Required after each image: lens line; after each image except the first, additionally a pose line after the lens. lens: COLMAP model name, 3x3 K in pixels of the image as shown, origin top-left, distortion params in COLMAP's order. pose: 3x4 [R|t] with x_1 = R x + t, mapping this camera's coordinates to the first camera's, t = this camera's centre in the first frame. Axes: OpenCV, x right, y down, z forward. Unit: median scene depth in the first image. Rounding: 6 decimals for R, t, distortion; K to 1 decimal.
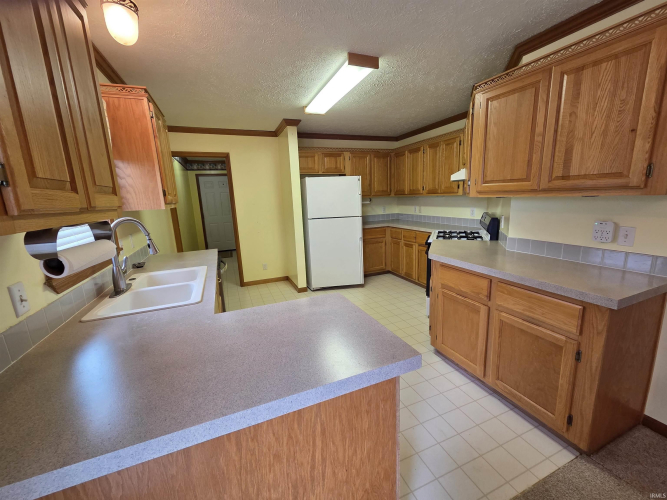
lens RADIAL K [[272.7, 0, 335.1], [0, 272.7, 249.1], [0, 0, 1]] dist [-0.001836, 0.000118]
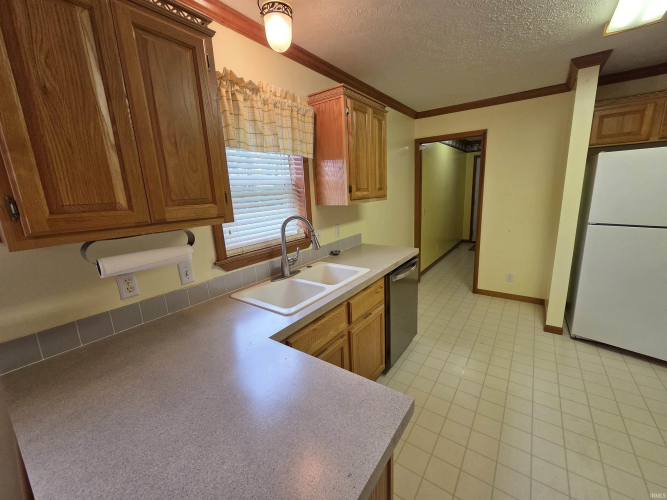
lens RADIAL K [[272.7, 0, 344.6], [0, 272.7, 247.2], [0, 0, 1]] dist [-0.001836, 0.000118]
pose [[0.532905, 0.197554, -0.822791, 0.112012], [-0.140627, 0.979519, 0.144103, -0.067076], [0.834408, 0.038913, 0.549772, 0.214009]]
